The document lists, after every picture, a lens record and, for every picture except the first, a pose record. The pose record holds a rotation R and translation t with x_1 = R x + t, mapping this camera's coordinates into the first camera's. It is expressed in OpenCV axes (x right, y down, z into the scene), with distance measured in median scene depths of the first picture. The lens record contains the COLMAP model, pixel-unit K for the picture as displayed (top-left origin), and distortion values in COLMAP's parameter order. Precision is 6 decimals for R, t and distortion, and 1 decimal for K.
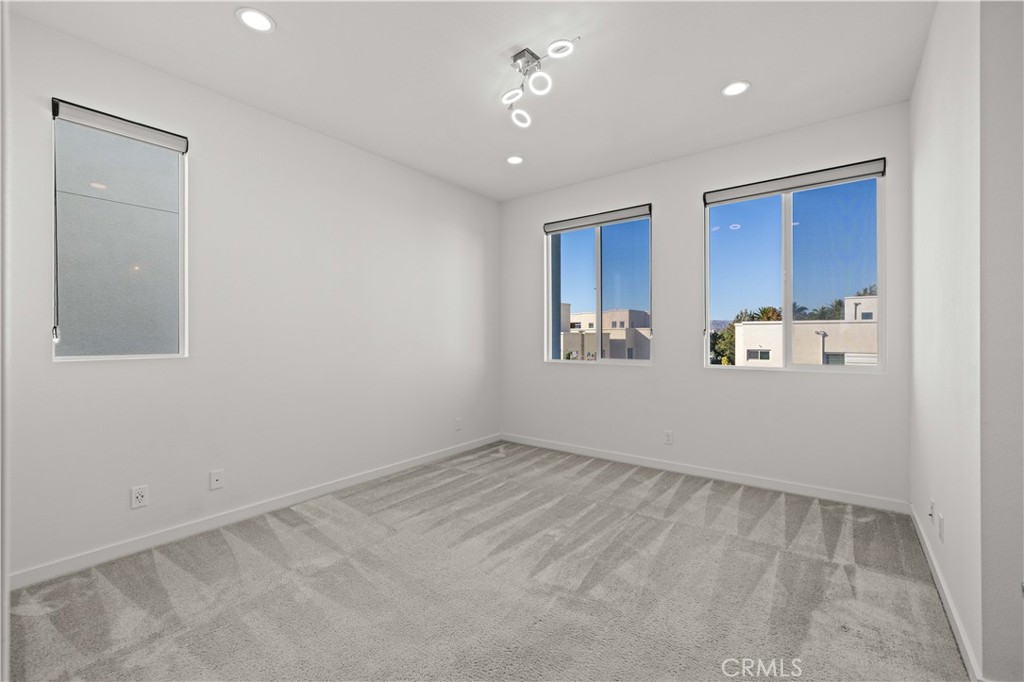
lens RADIAL K [[429.6, 0, 518.6], [0, 429.6, 336.8], [0, 0, 1]] dist [0.001533, -0.000248]
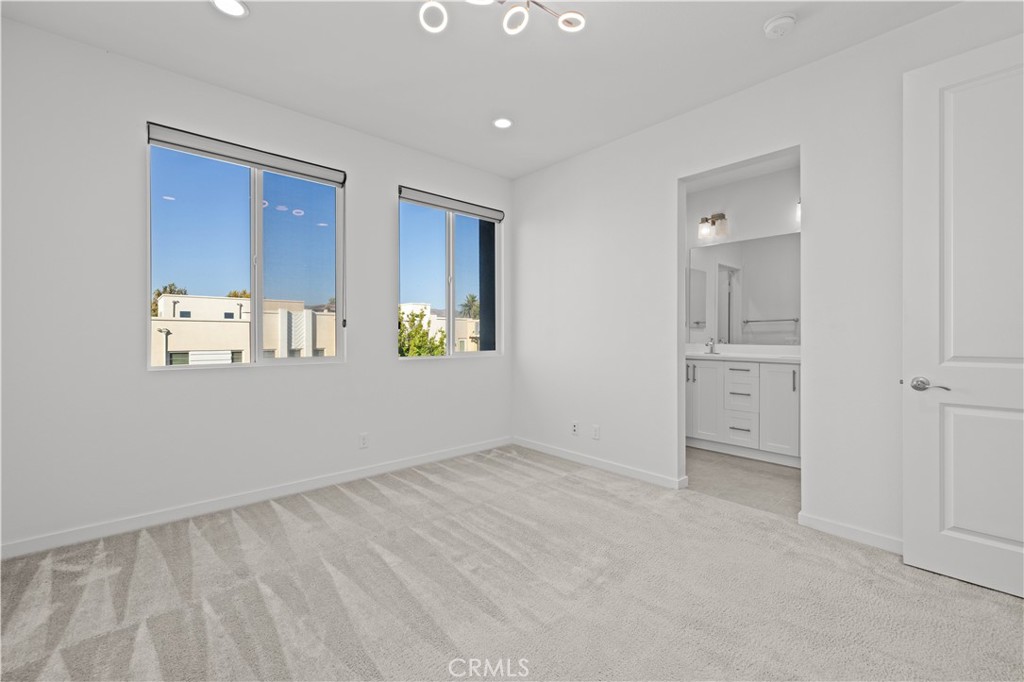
lens RADIAL K [[429.6, 0, 518.7], [0, 429.6, 335.4], [0, 0, 1]] dist [0.001533, -0.000248]
pose [[0.191319, 0.000577, 0.981528, -0.500211], [-0.000118, 1.000000, -0.000565, 0.014630], [-0.981528, -0.000008, 0.191319, 0.539196]]
